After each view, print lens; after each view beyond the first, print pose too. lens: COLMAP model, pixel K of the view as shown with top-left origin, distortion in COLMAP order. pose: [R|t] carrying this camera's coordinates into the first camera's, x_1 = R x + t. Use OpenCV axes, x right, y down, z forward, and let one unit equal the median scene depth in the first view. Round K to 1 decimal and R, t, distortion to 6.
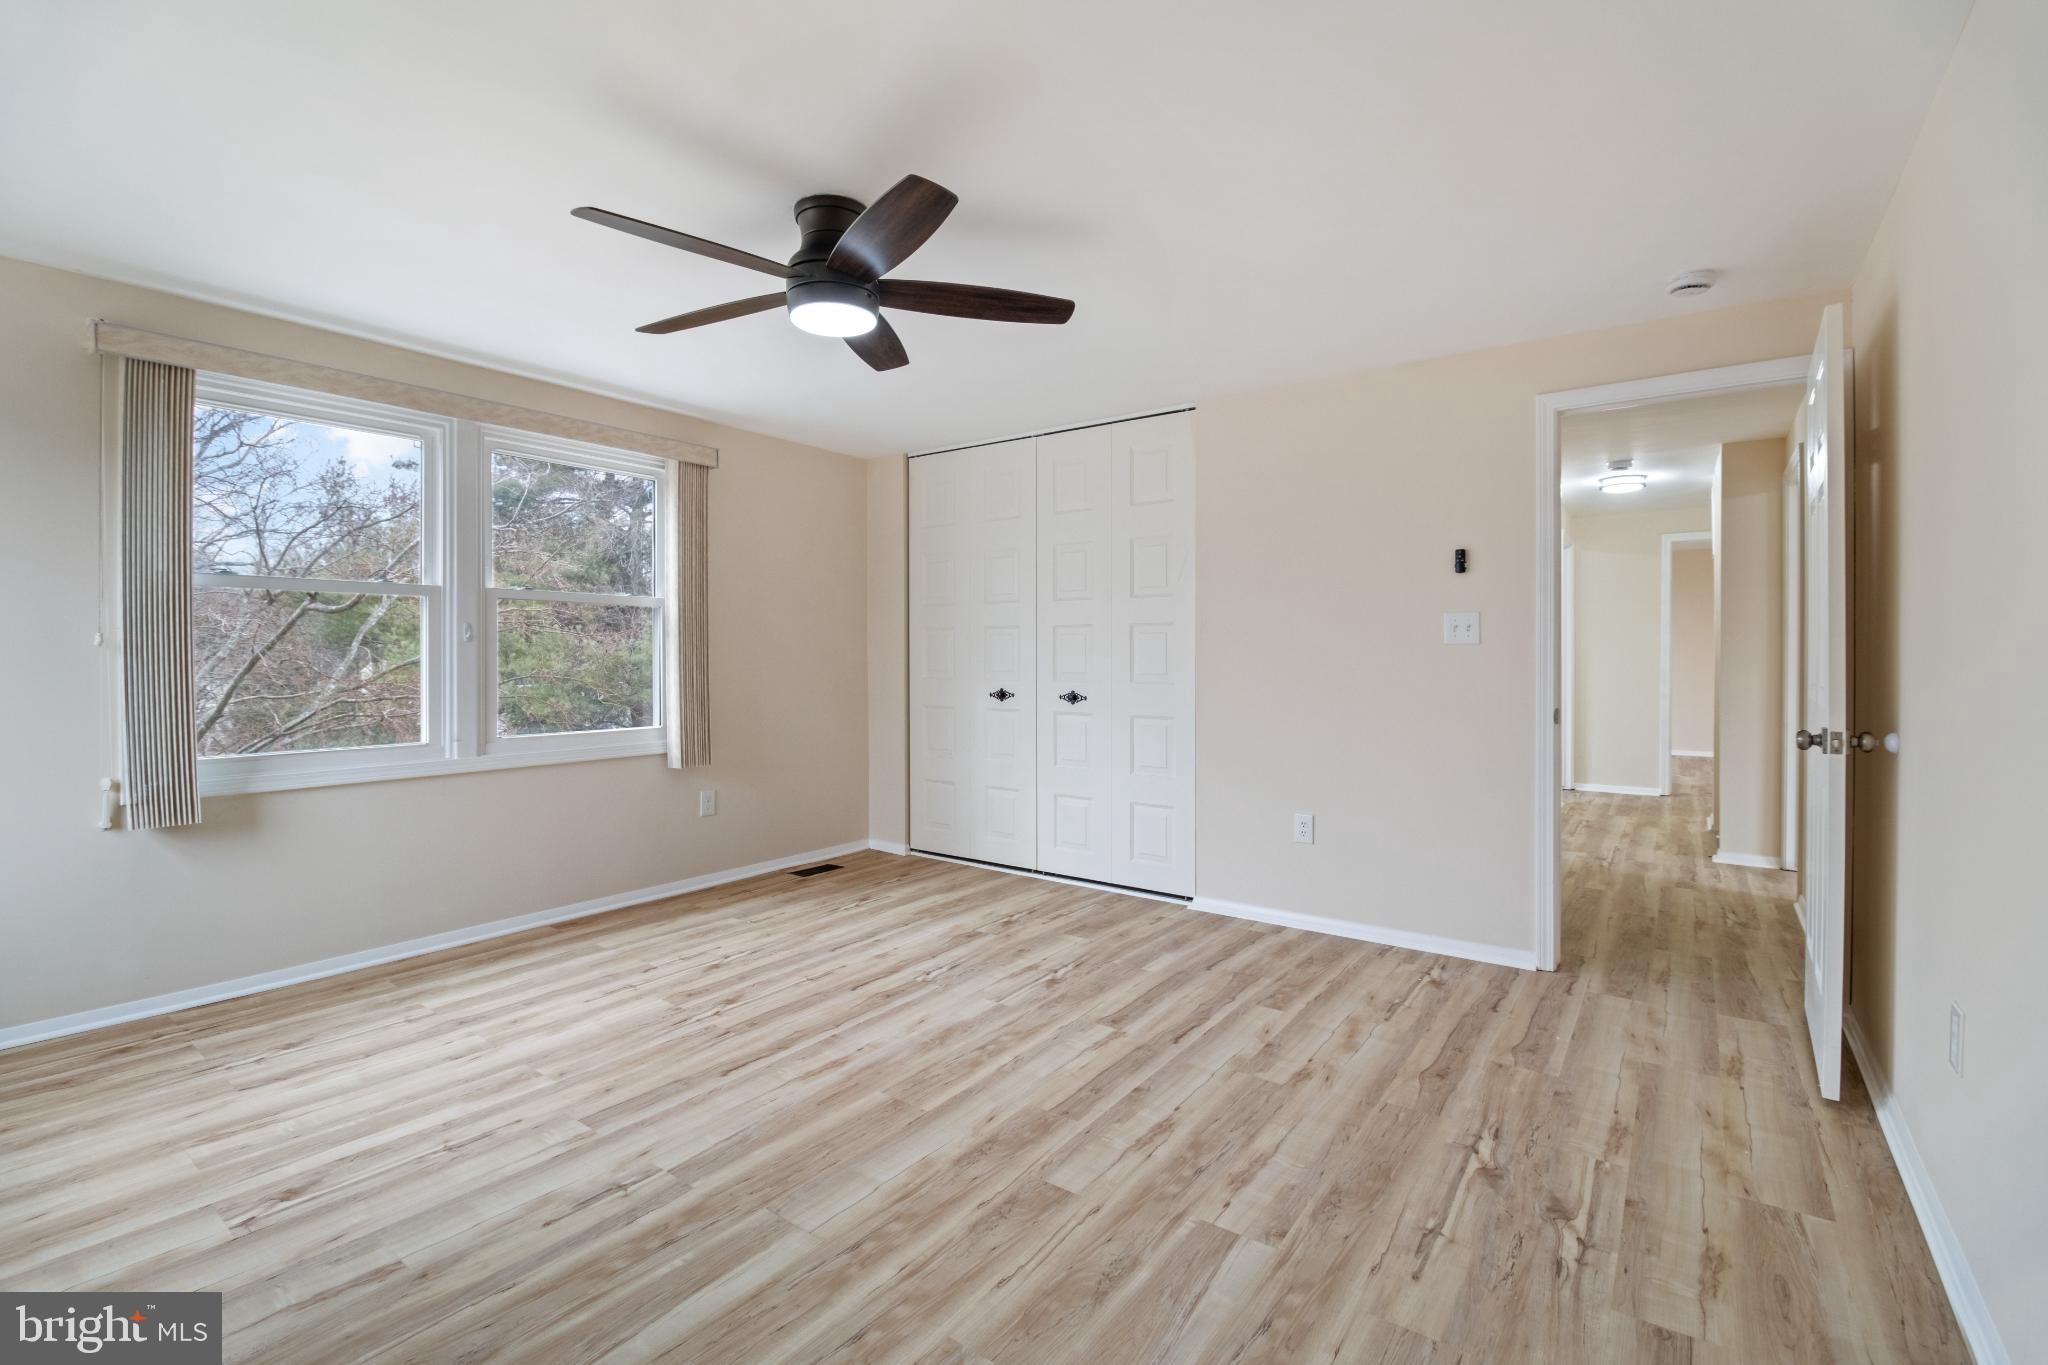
lens RADIAL K [[955.5, 0, 1009.6], [0, 955.5, 660.7], [0, 0, 1]] dist [-0.013132, -0.004429]
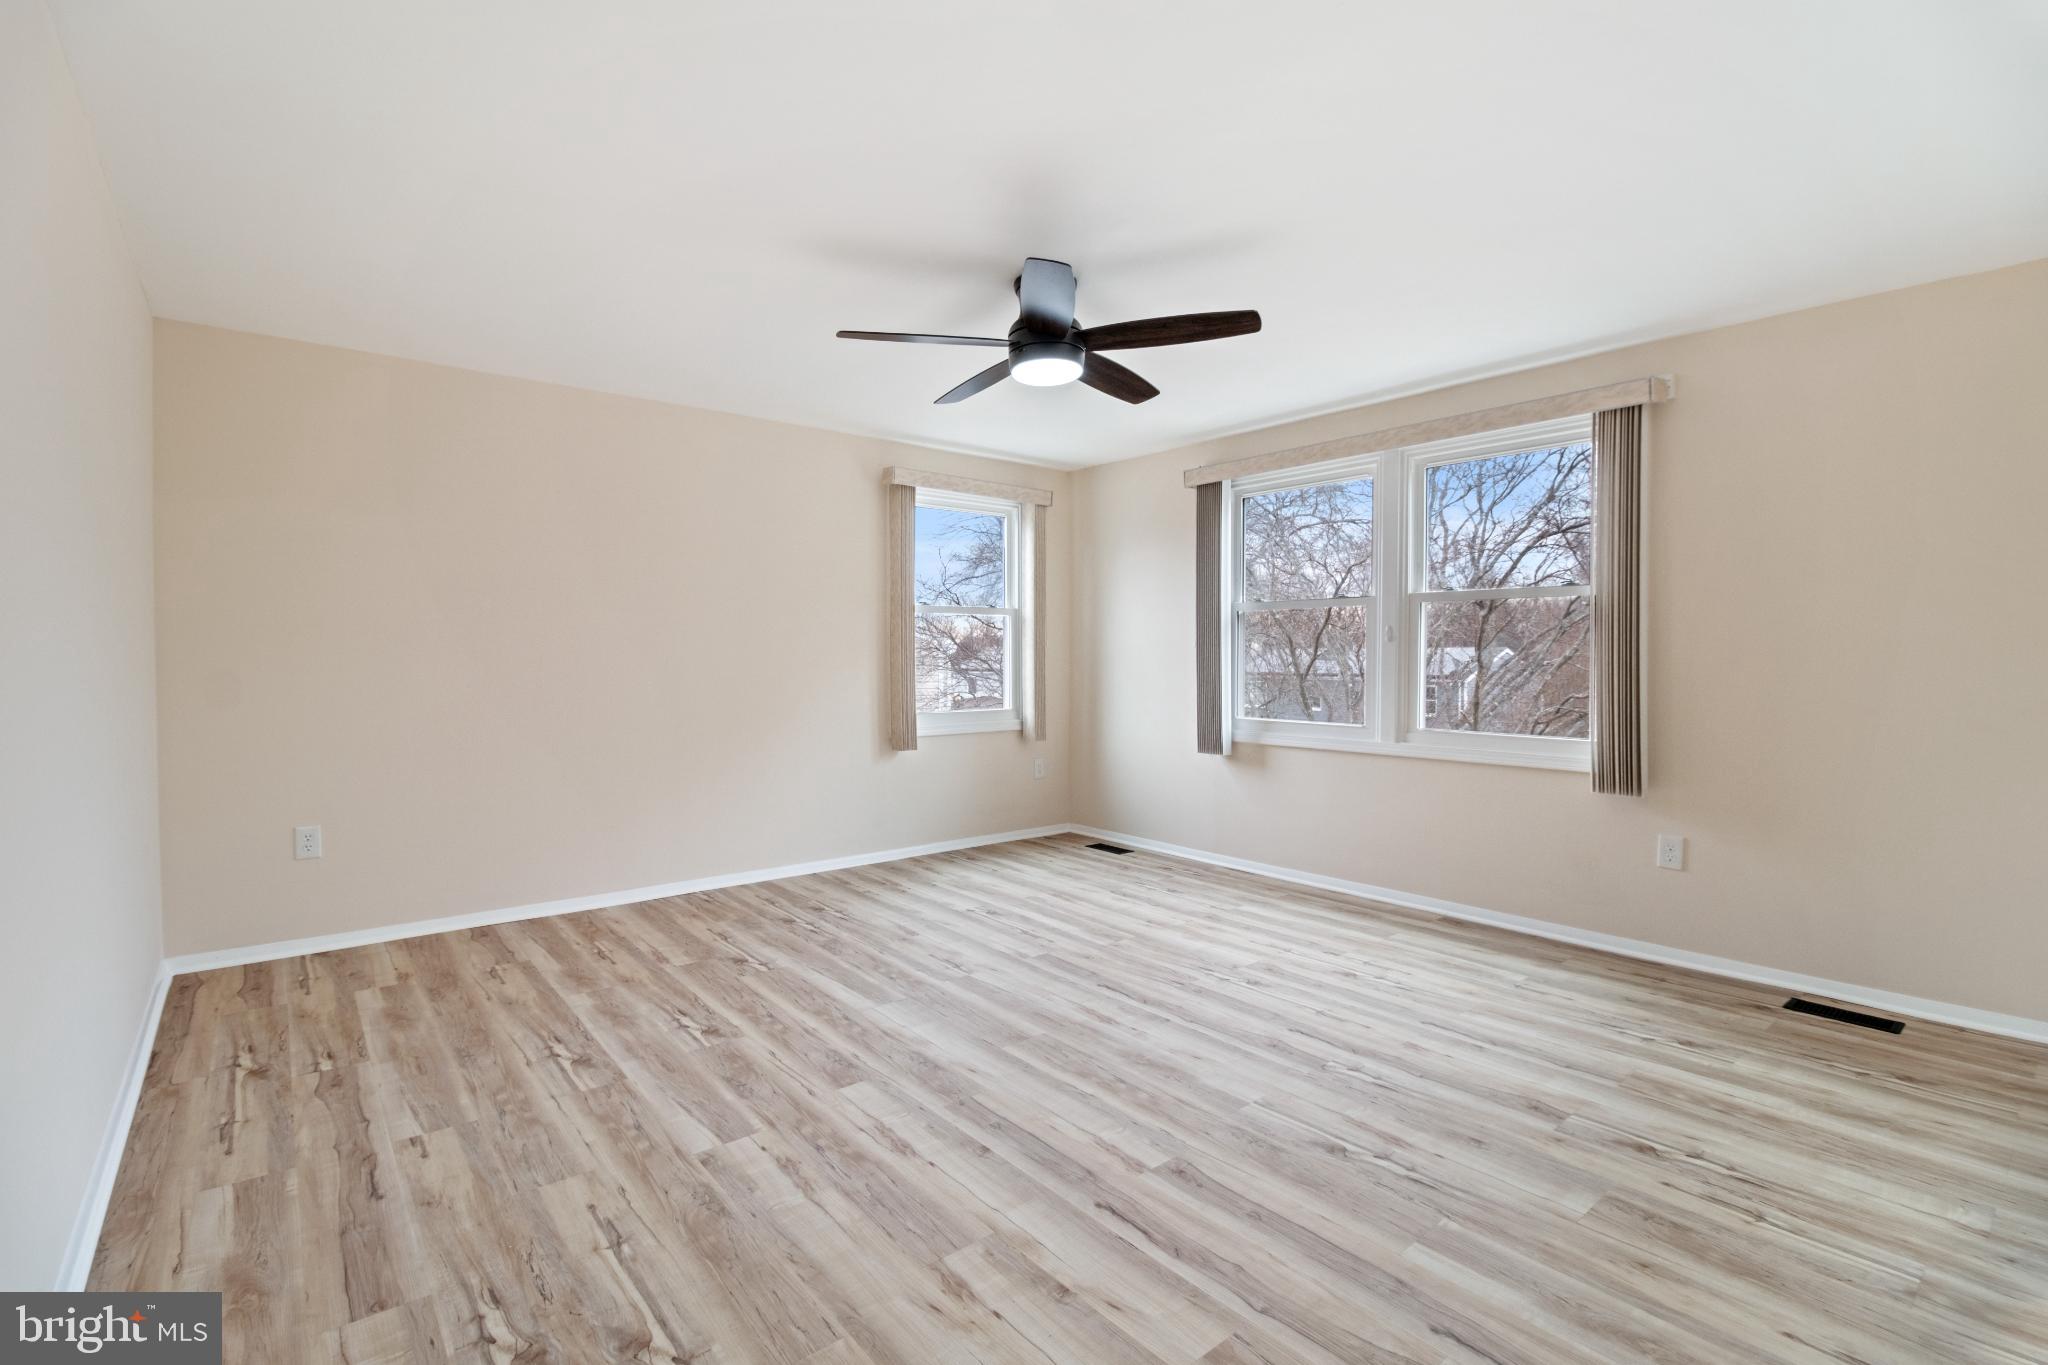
lens RADIAL K [[955.5, 0, 1010.1], [0, 955.5, 676.1], [0, 0, 1]] dist [-0.013132, -0.004429]
pose [[-0.281859, 0.023217, -0.959175, 0.959458], [-0.008914, 0.999601, 0.026815, -0.007950], [0.959415, 0.016109, -0.281539, 1.264473]]
